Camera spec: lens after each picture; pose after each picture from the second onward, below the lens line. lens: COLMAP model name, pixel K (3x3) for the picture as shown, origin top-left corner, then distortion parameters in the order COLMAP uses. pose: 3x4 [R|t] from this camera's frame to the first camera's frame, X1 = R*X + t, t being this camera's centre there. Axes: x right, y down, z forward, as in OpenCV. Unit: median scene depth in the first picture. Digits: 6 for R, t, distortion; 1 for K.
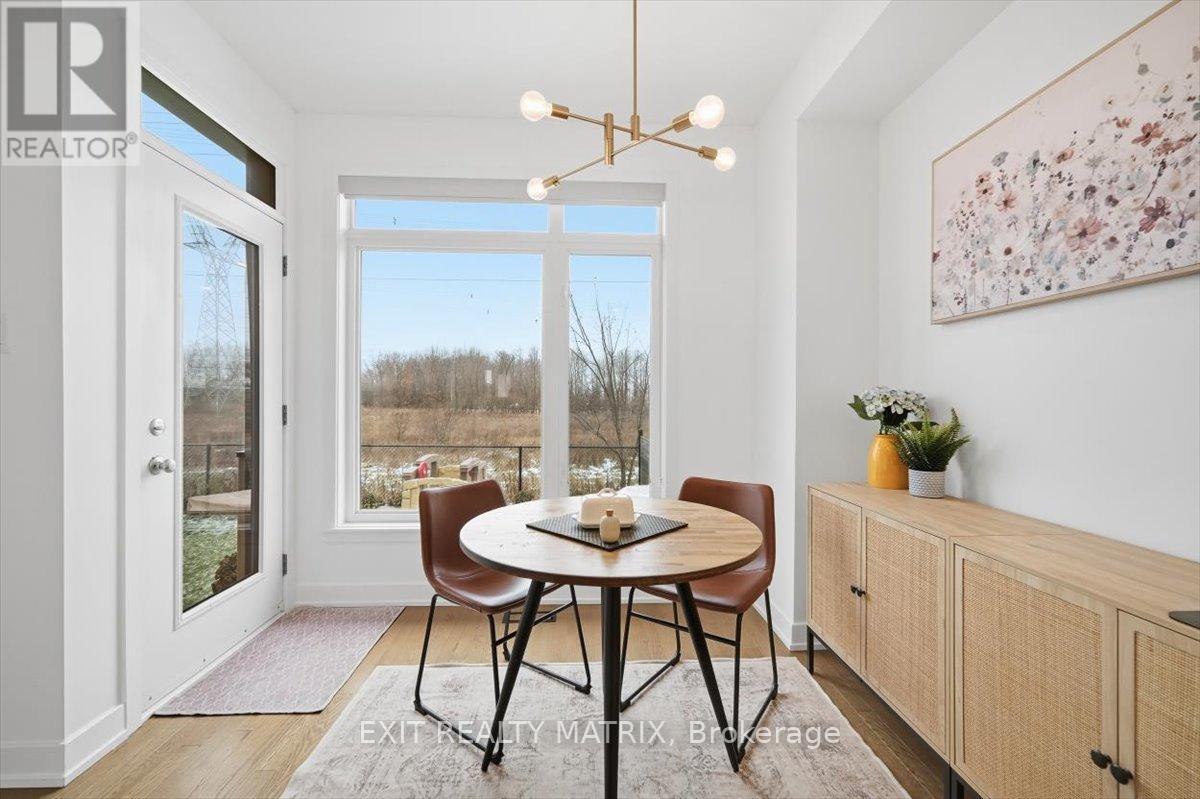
lens RADIAL K [[494.8, 0, 605.8], [0, 494.8, 395.9], [0, 0, 1]] dist [-0.002025, 0.000267]
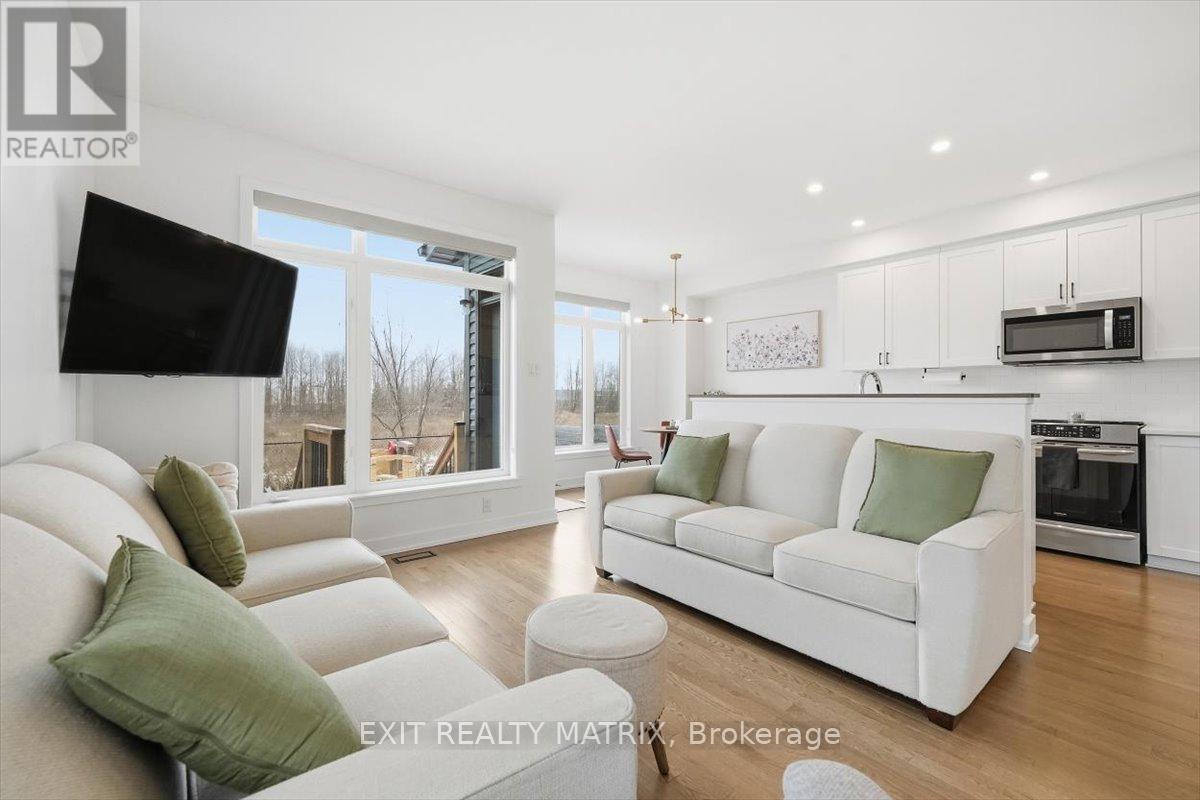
lens RADIAL K [[494.8, 0, 602.5], [0, 494.8, 394.8], [0, 0, 1]] dist [-0.002025, 0.000267]
pose [[0.802982, 0.001742, 0.596001, -2.328866], [0.000114, 0.999995, -0.003077, 0.031035], [-0.596004, 0.002539, 0.802978, -1.380473]]
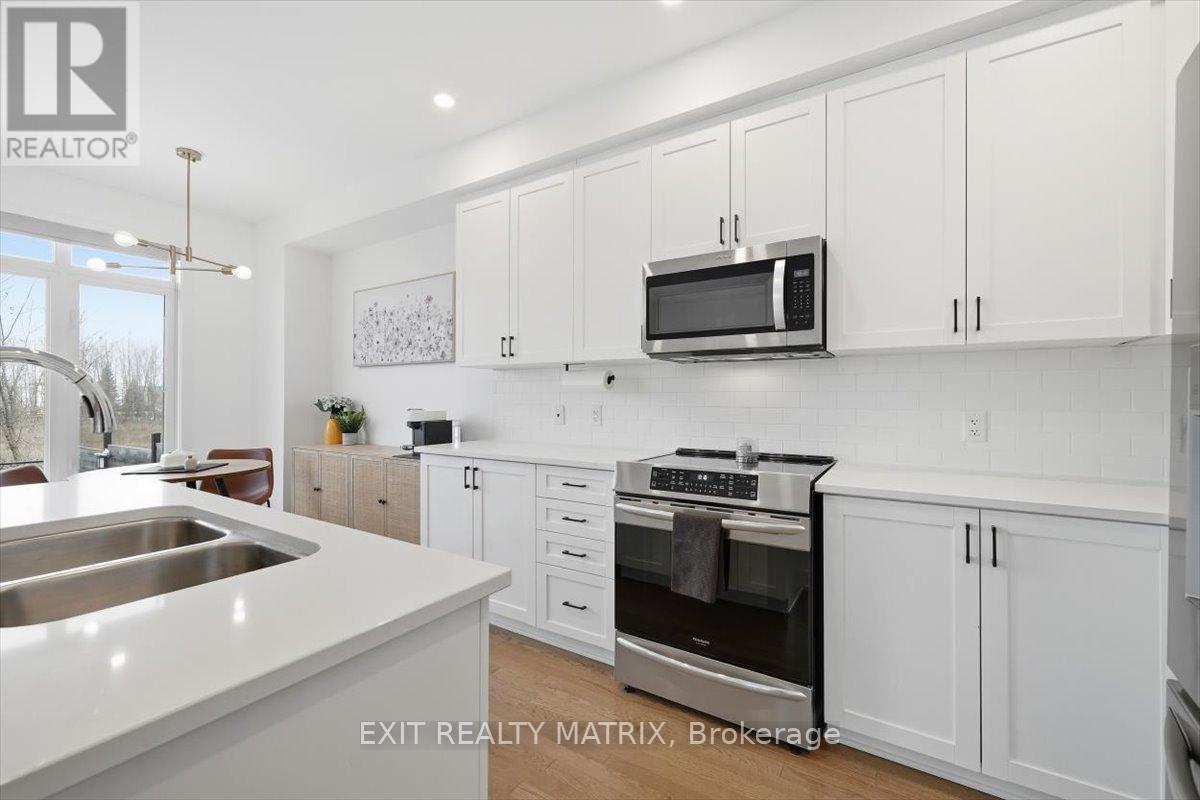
lens RADIAL K [[494.8, 0, 599.5], [0, 494.8, 397.5], [0, 0, 1]] dist [-0.002025, 0.000267]
pose [[0.584029, -0.000436, 0.811733, -0.542588], [-0.000778, 0.999999, 0.001097, -0.013551], [-0.811732, -0.001272, 0.584028, -1.313105]]
